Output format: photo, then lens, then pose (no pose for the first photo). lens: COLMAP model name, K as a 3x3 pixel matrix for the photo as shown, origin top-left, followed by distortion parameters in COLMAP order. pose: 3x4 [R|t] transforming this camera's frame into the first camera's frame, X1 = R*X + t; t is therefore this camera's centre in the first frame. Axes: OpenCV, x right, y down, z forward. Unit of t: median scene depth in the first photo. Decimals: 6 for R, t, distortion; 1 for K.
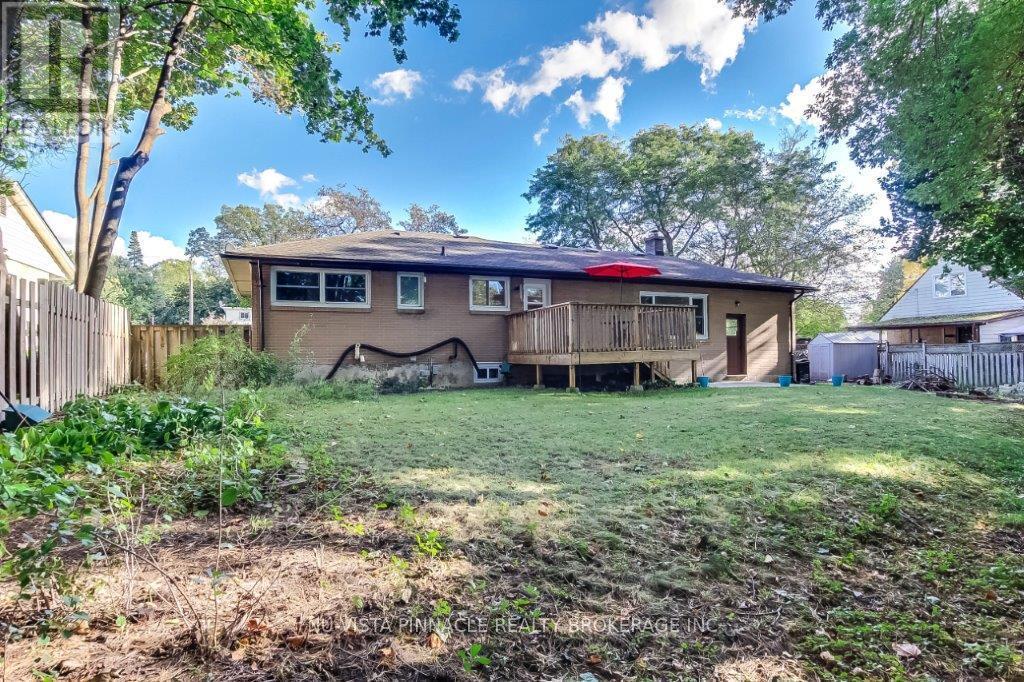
lens RADIAL K [[468.0, 0, 510.1], [0, 468.0, 344.2], [0, 0, 1]] dist [-0.000543, 0.000050]
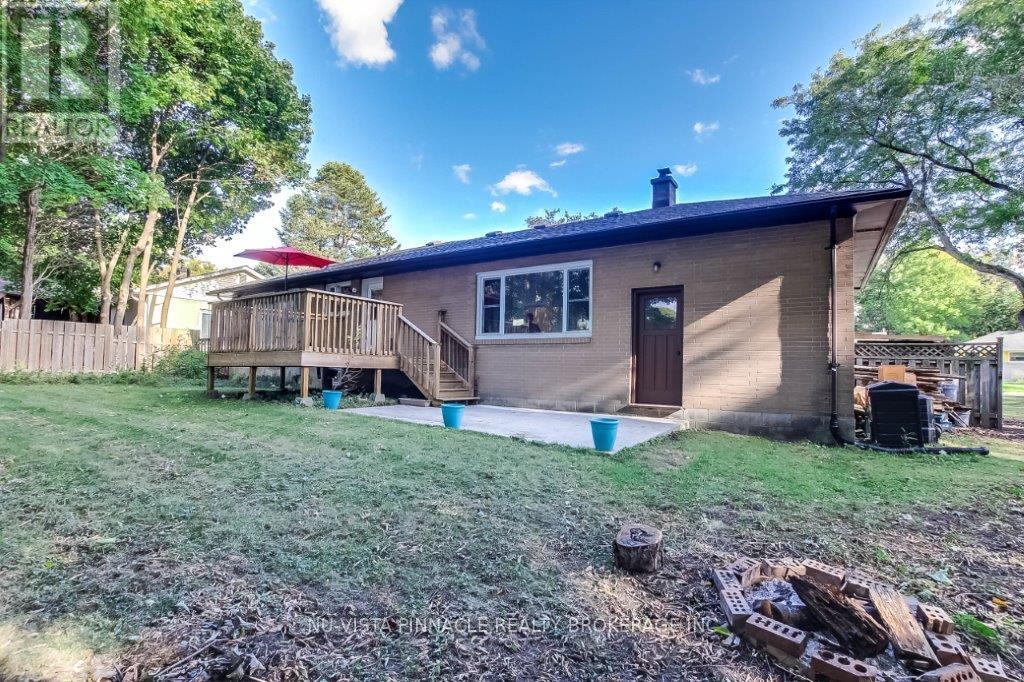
lens RADIAL K [[468.0, 0, 510.1], [0, 468.0, 344.2], [0, 0, 1]] dist [-0.000543, 0.000050]
pose [[0.523930, 0.003308, -0.851755, 0.853807], [-0.003336, 0.999993, 0.001832, -0.004191], [0.851755, 0.001881, 0.523937, 0.610259]]
